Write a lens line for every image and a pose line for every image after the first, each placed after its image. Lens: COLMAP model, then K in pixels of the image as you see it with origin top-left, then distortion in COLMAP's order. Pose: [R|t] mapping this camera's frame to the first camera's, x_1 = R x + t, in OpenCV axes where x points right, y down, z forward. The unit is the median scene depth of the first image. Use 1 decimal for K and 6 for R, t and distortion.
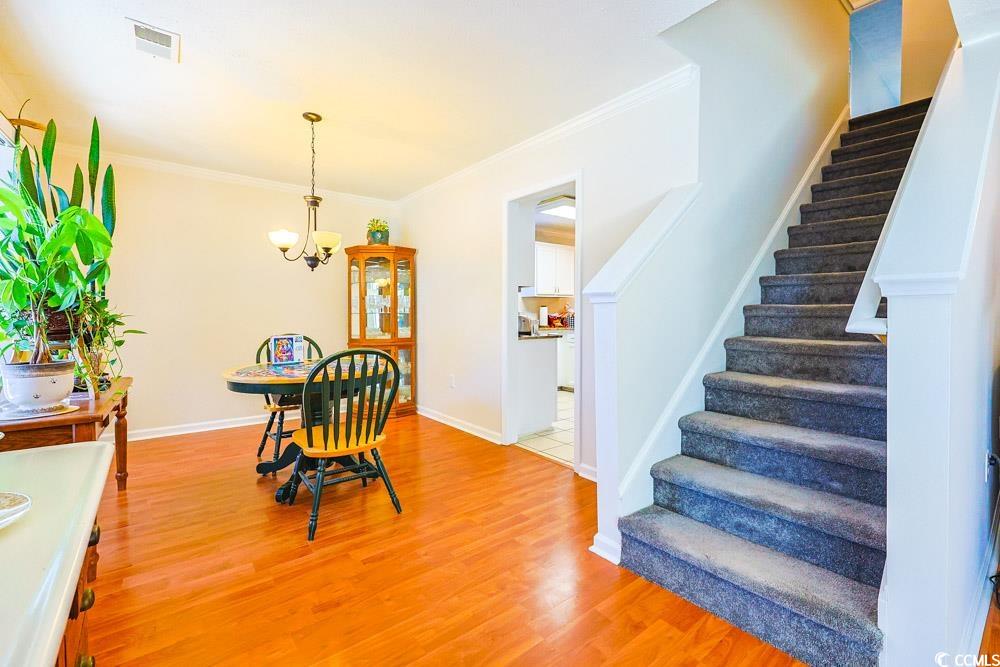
lens RADIAL K [[434.6, 0, 499.4], [0, 434.6, 324.0], [0, 0, 1]] dist [0.002292, -0.001561]
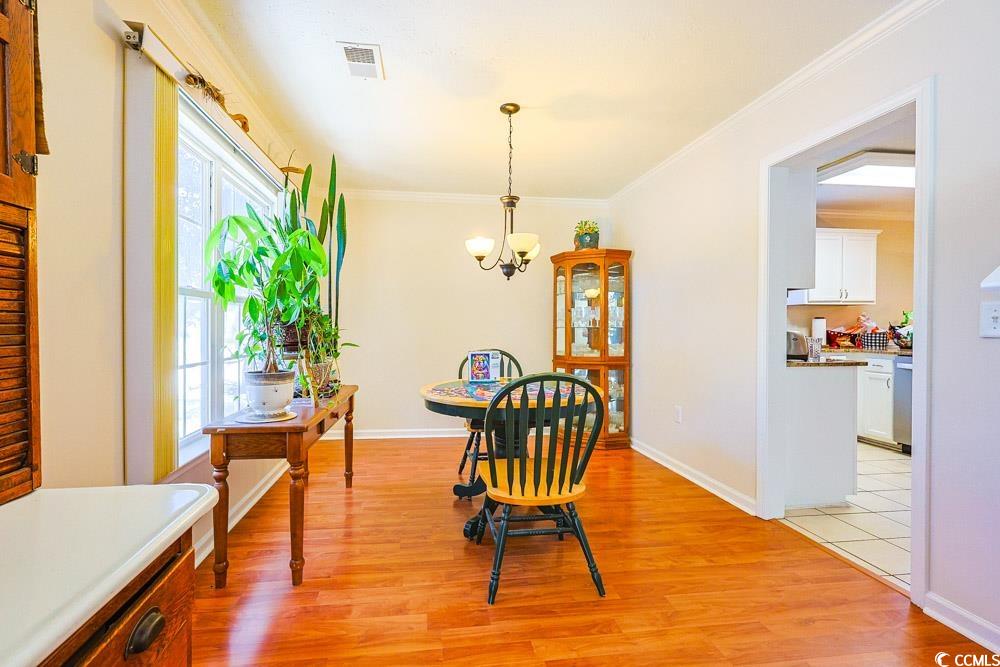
lens RADIAL K [[434.6, 0, 470.6], [0, 434.6, 329.6], [0, 0, 1]] dist [0.002292, -0.001561]
pose [[0.853138, 0.004298, -0.521668, -0.029021], [-0.014255, 0.999785, -0.015075, -0.005323], [0.521491, 0.020298, 0.853015, 0.198273]]
